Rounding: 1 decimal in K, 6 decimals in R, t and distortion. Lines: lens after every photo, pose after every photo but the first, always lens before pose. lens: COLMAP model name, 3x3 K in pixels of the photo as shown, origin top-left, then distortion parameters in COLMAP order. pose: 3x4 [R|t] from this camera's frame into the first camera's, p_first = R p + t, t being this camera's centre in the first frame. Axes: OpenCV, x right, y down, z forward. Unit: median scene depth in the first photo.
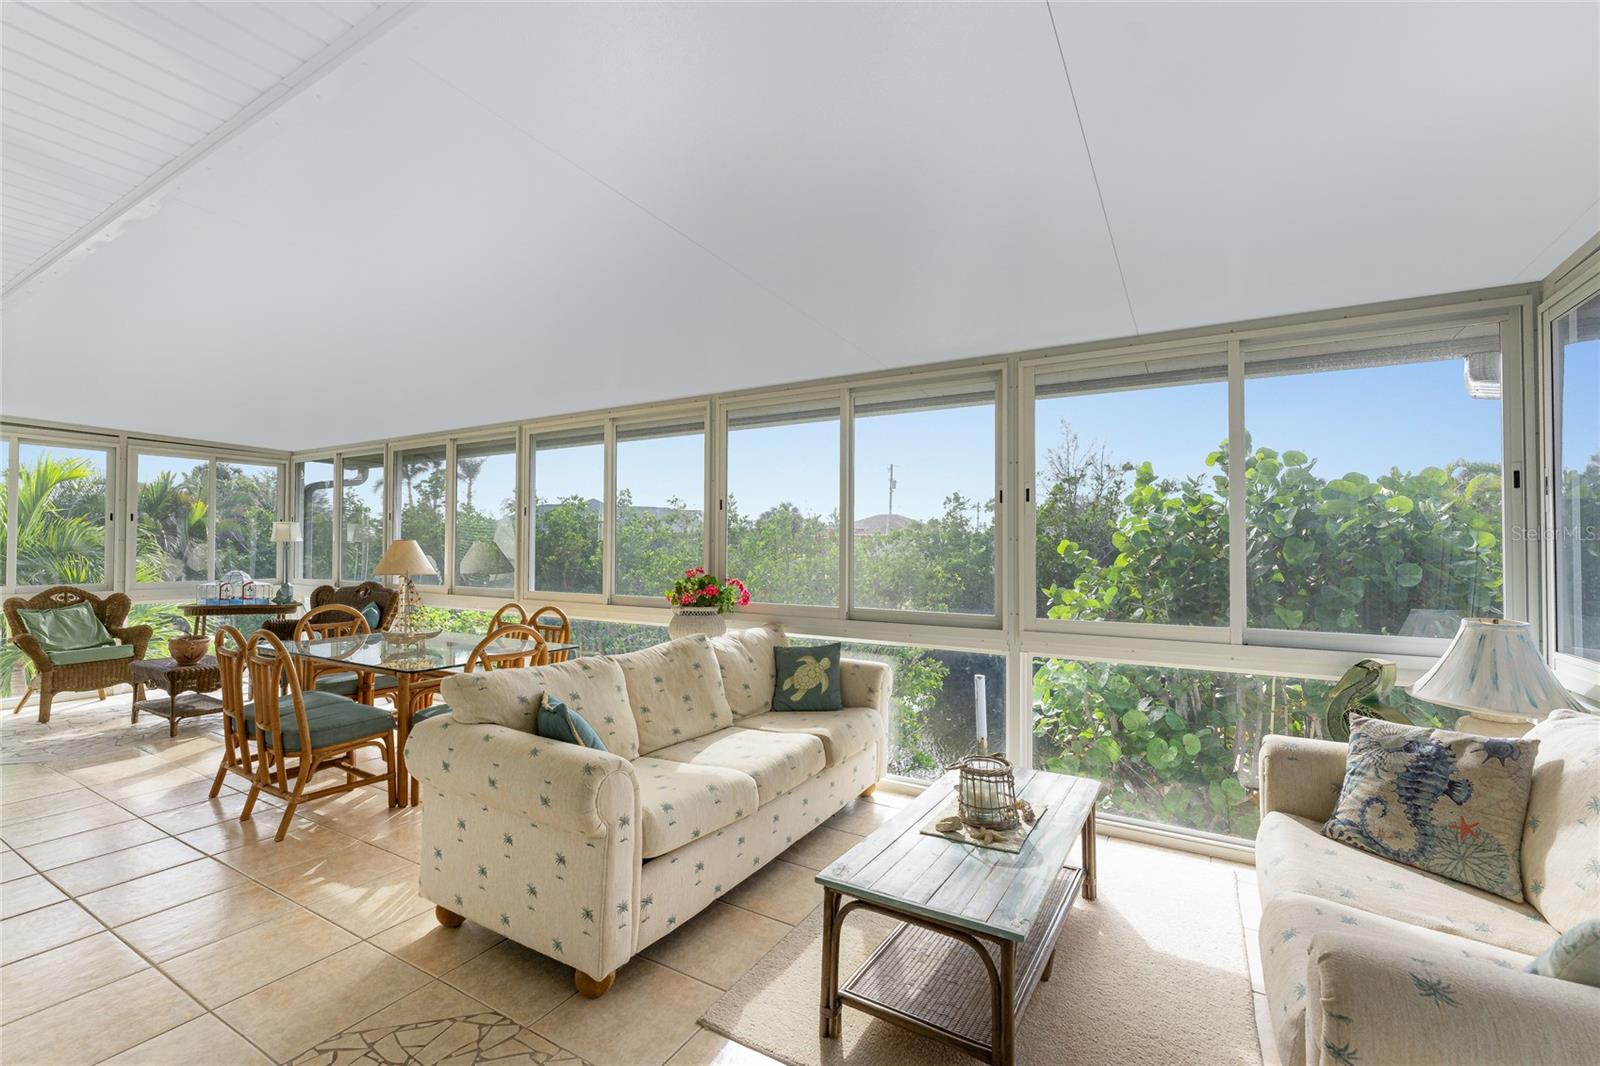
lens RADIAL K [[671.1, 0, 794.3], [0, 671.1, 536.1], [0, 0, 1]] dist [-0.002530, -0.000314]
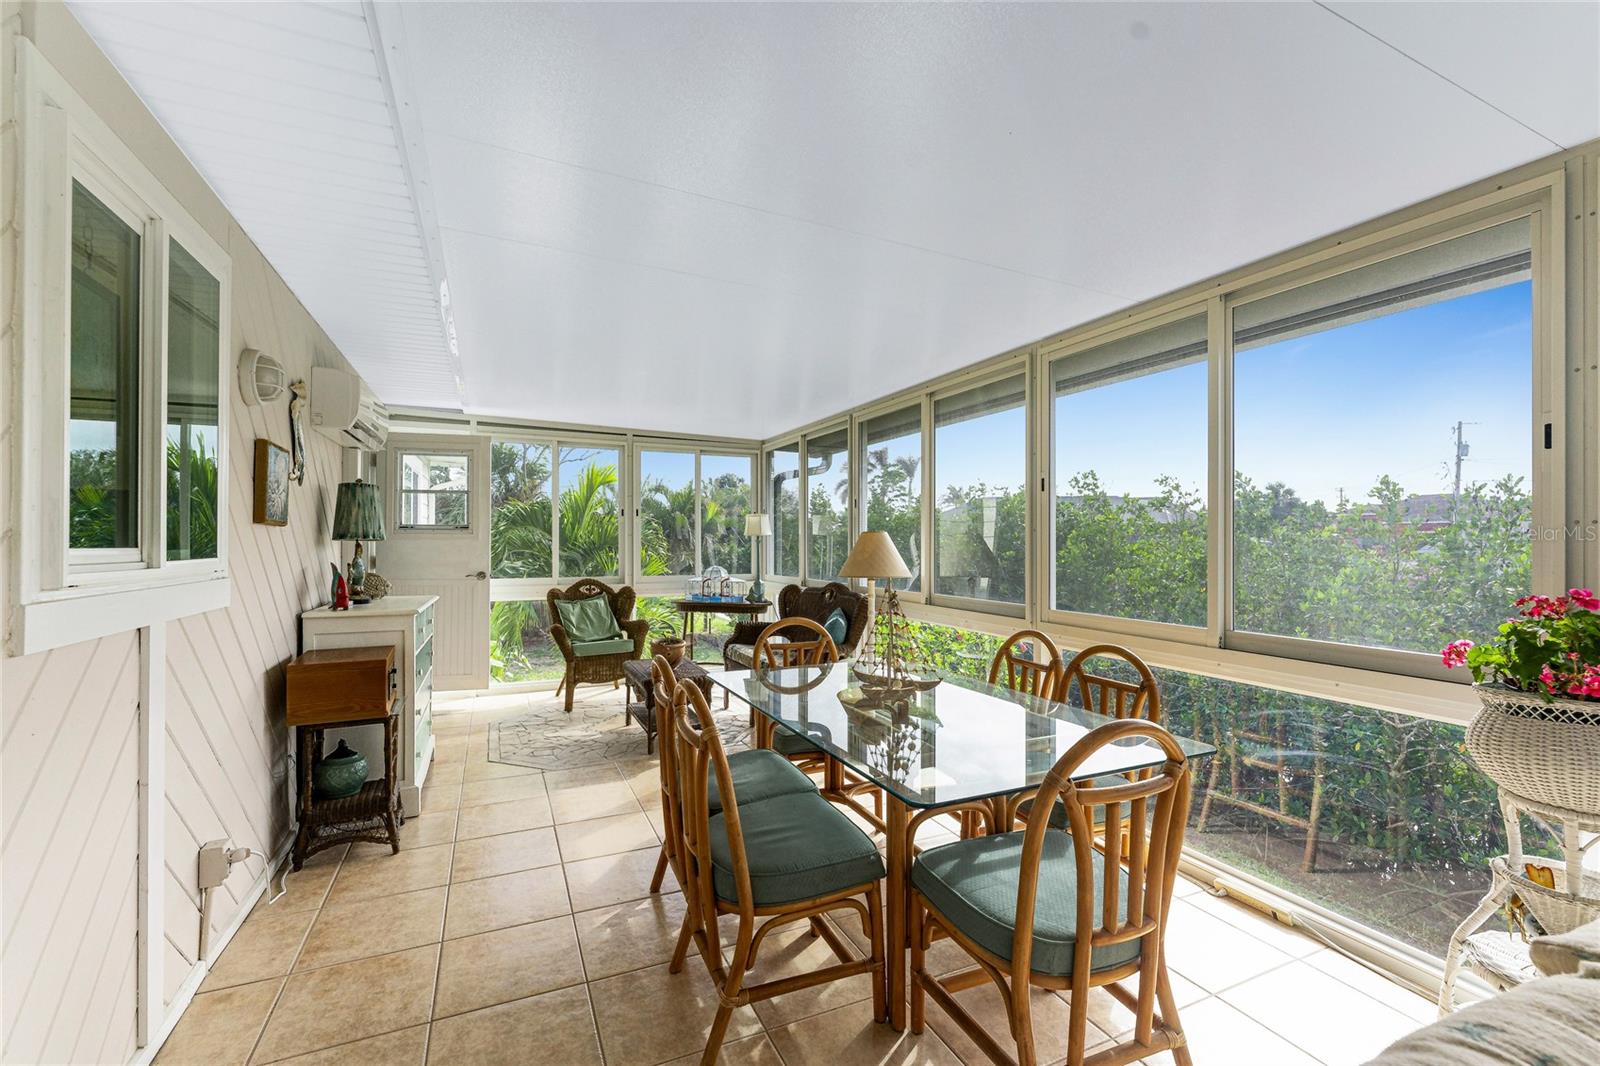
lens RADIAL K [[671.1, 0, 794.3], [0, 671.1, 536.1], [0, 0, 1]] dist [-0.002530, -0.000314]
pose [[0.813426, -0.006891, -0.581628, -0.201993], [0.012280, 0.999910, 0.005326, 0.005752], [0.581539, -0.011474, 0.813437, 0.312514]]
